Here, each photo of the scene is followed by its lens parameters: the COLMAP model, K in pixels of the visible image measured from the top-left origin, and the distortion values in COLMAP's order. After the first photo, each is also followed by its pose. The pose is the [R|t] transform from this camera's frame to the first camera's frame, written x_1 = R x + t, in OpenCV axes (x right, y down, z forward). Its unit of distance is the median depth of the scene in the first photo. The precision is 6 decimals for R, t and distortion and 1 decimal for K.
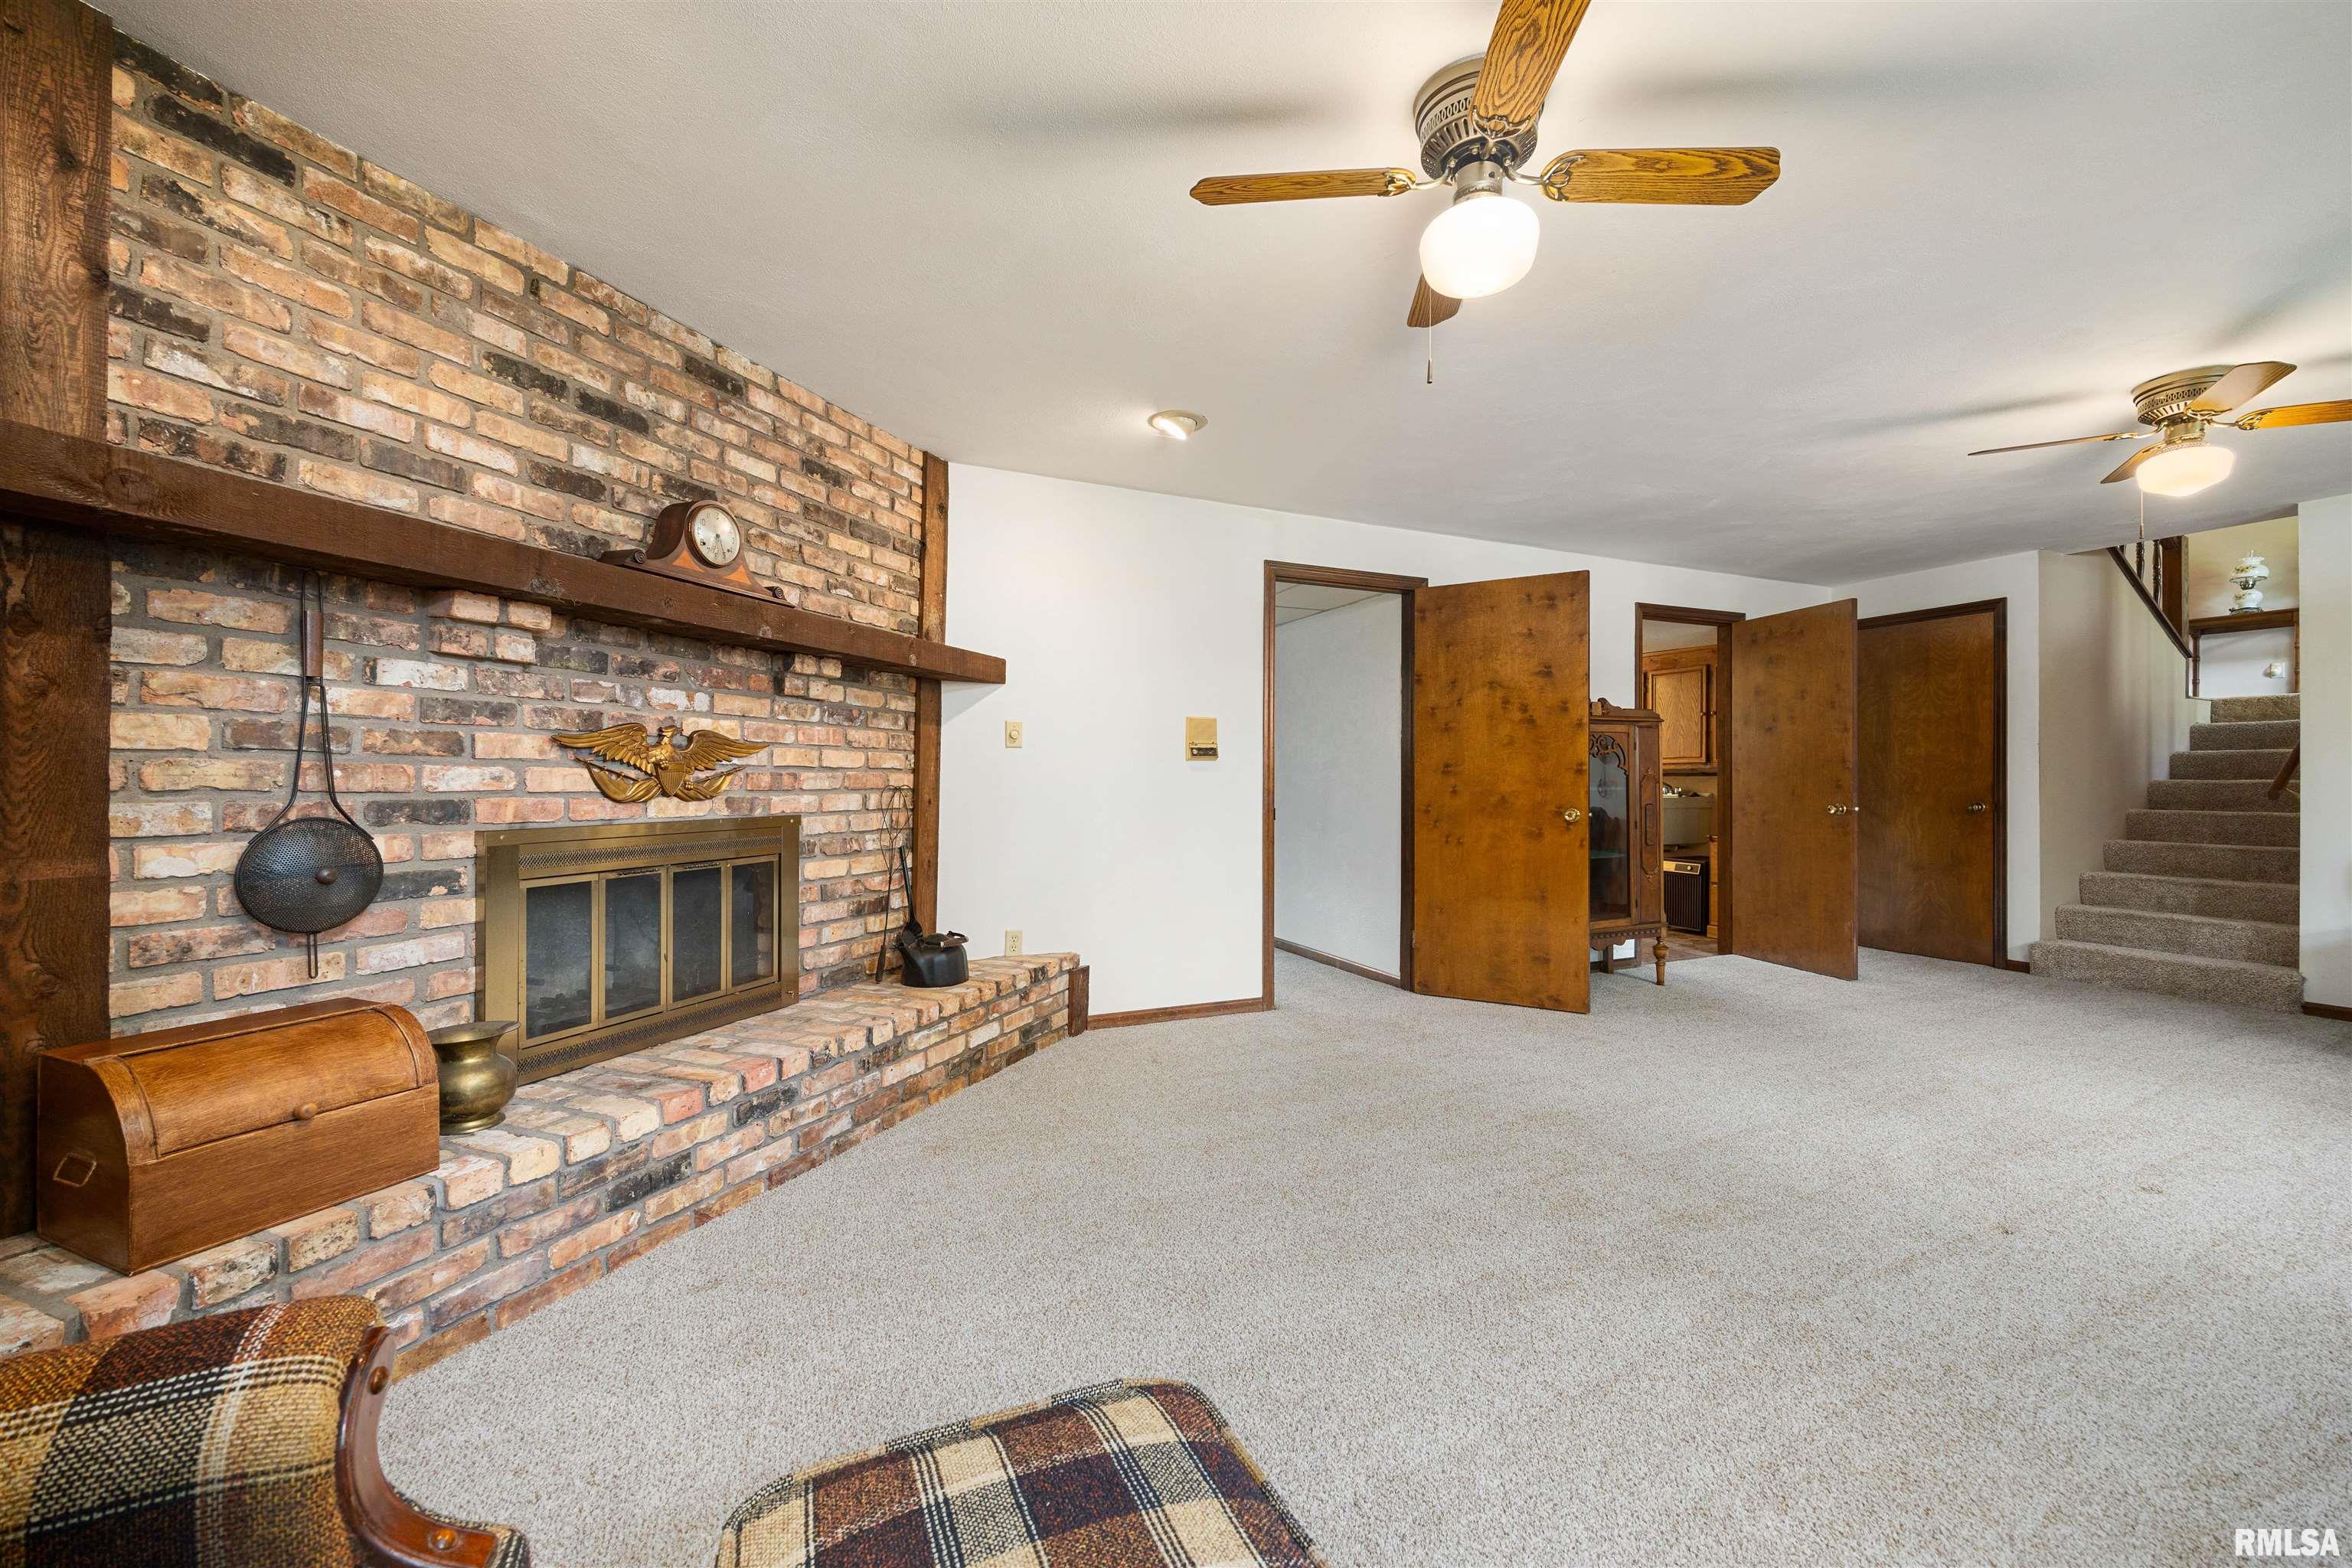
lens RADIAL K [[933.3, 0, 1180.7], [0, 933.3, 783.9], [0, 0, 1]] dist [-0.001226, -0.000713]
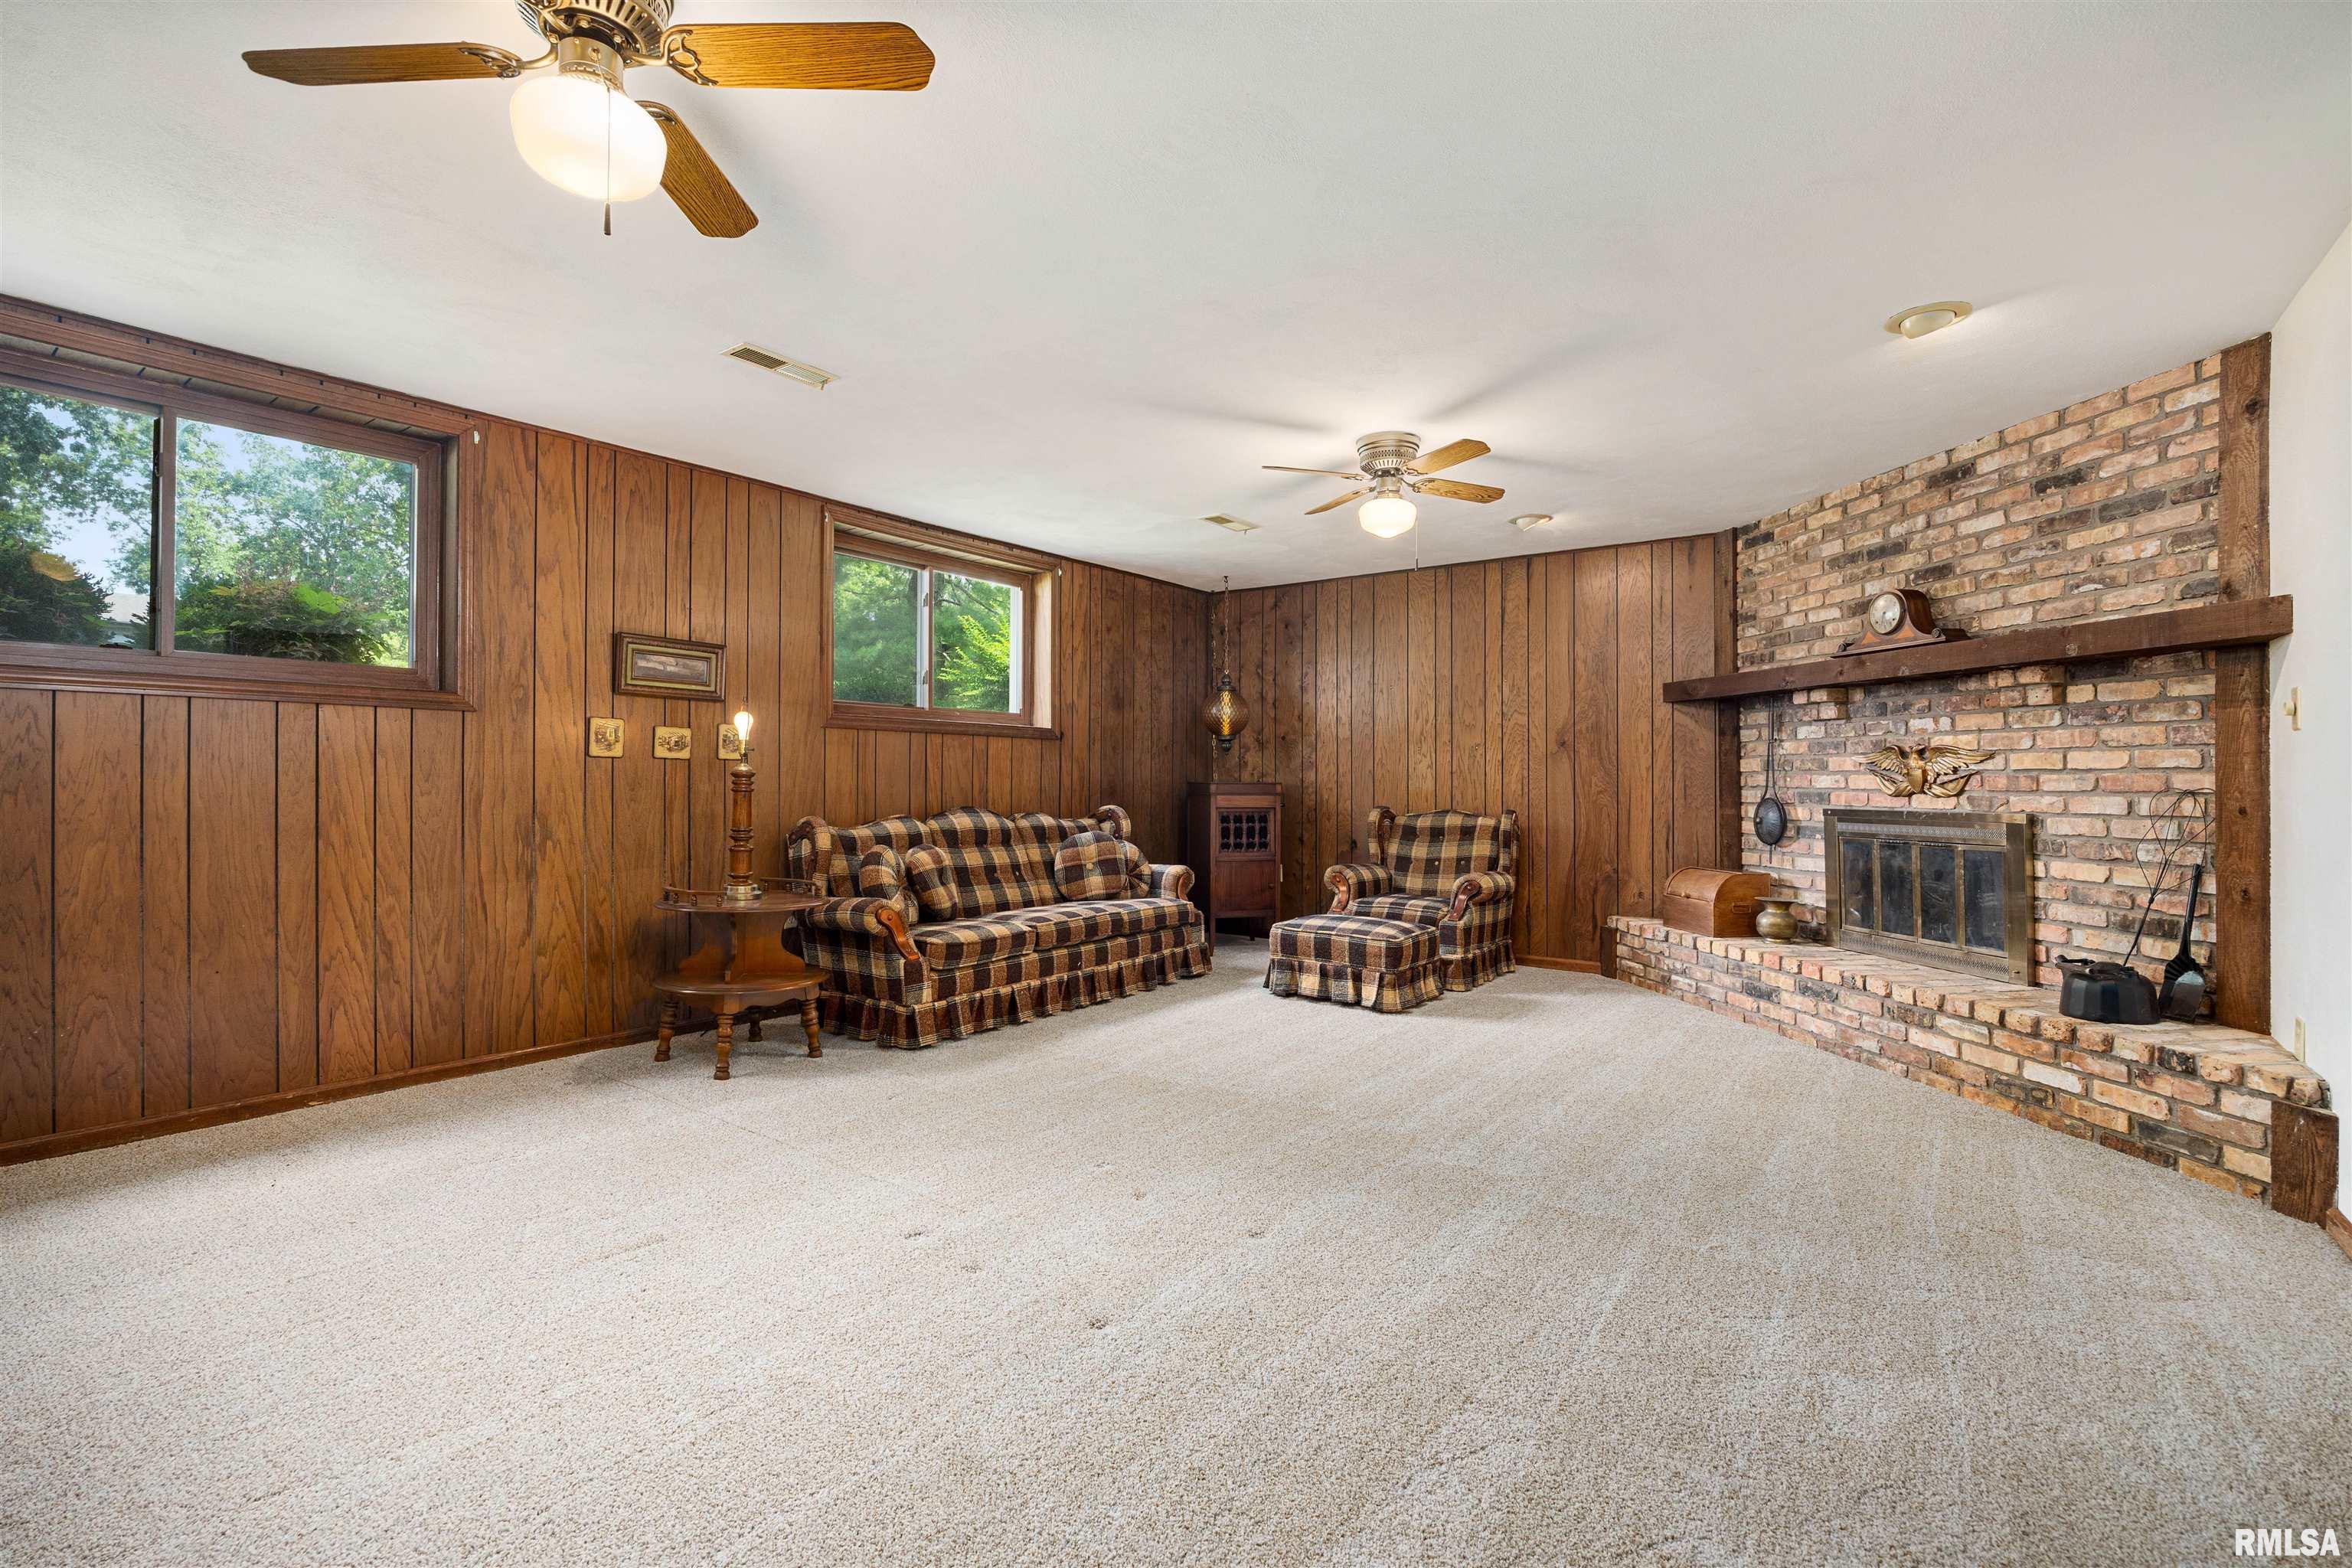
lens RADIAL K [[1040.6, 0, 1200.4], [0, 1040.6, 777.4], [0, 0, 1]] dist [-0.016149, -0.000986]
pose [[-0.862218, -0.006432, -0.506497, 1.094042], [-0.005709, 0.999979, -0.002979, -0.000357], [0.506506, 0.000323, -0.862237, 1.639212]]
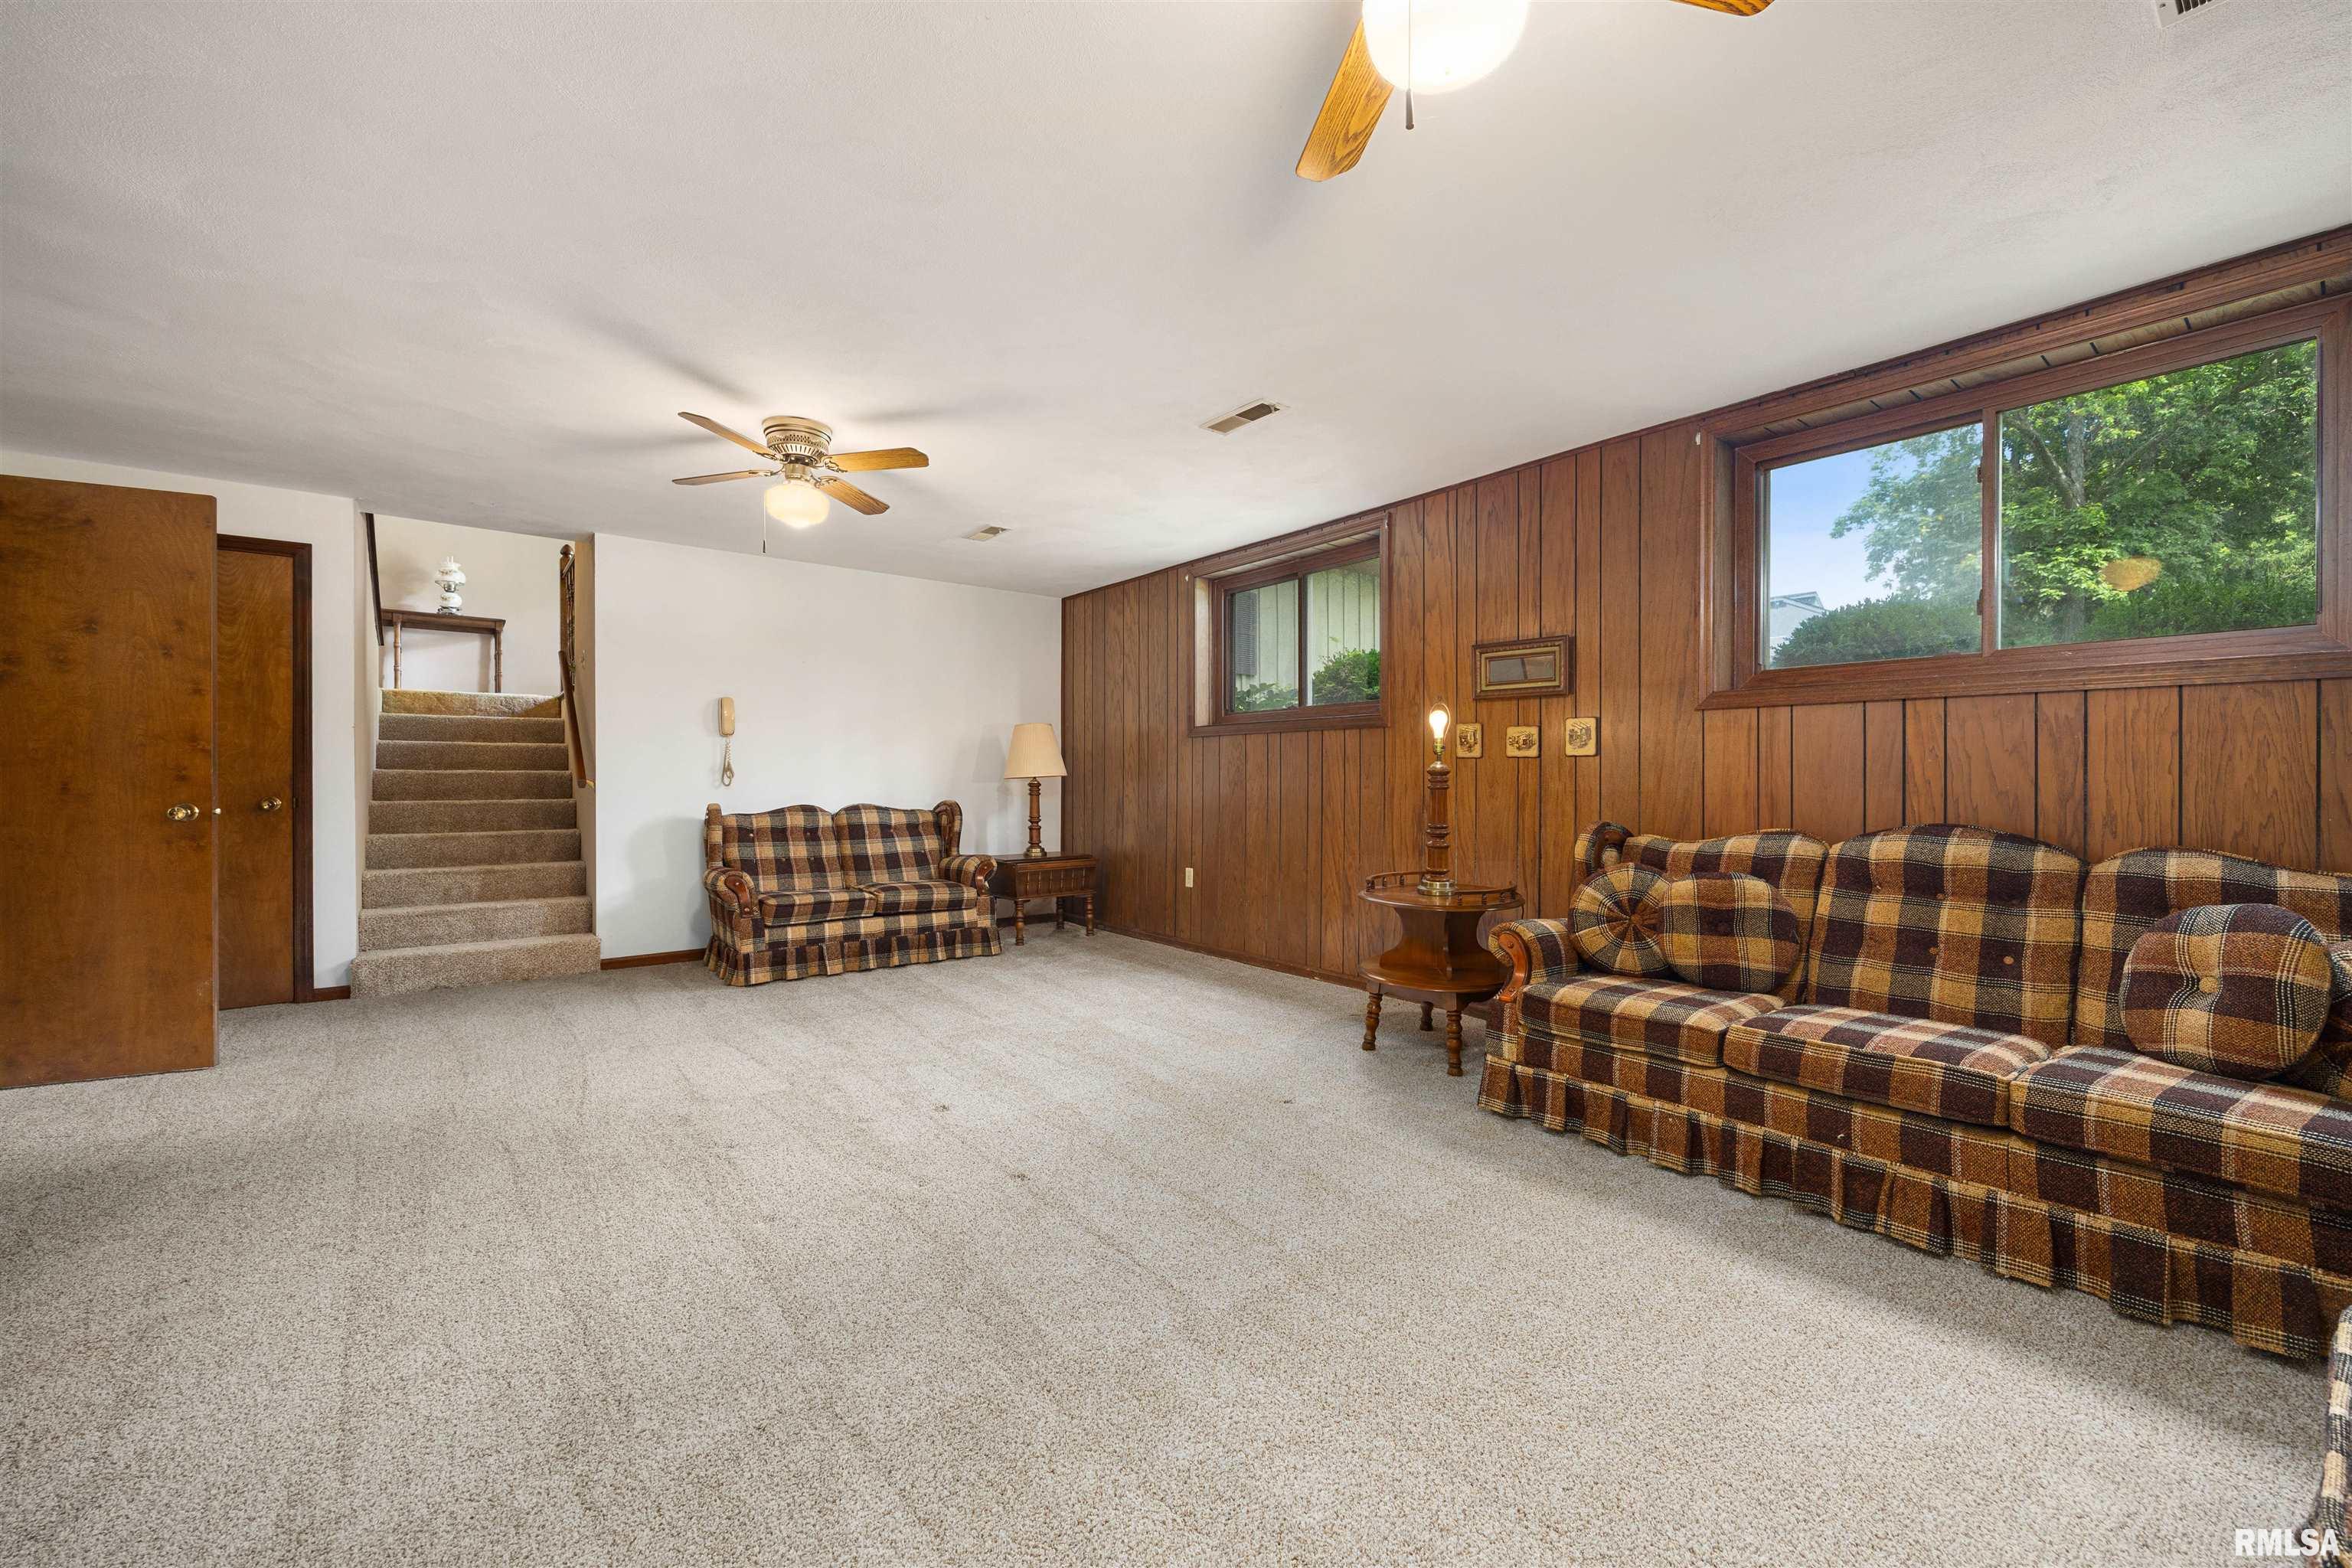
lens RADIAL K [[933.3, 0, 1198.9], [0, 933.3, 780.0], [0, 0, 1]] dist [-0.001226, -0.000713]
pose [[-0.262280, -0.004020, 0.964983, -0.184079], [-0.001195, 0.999992, 0.003841, 0.001690], [-0.964991, -0.000146, -0.262283, 0.807876]]
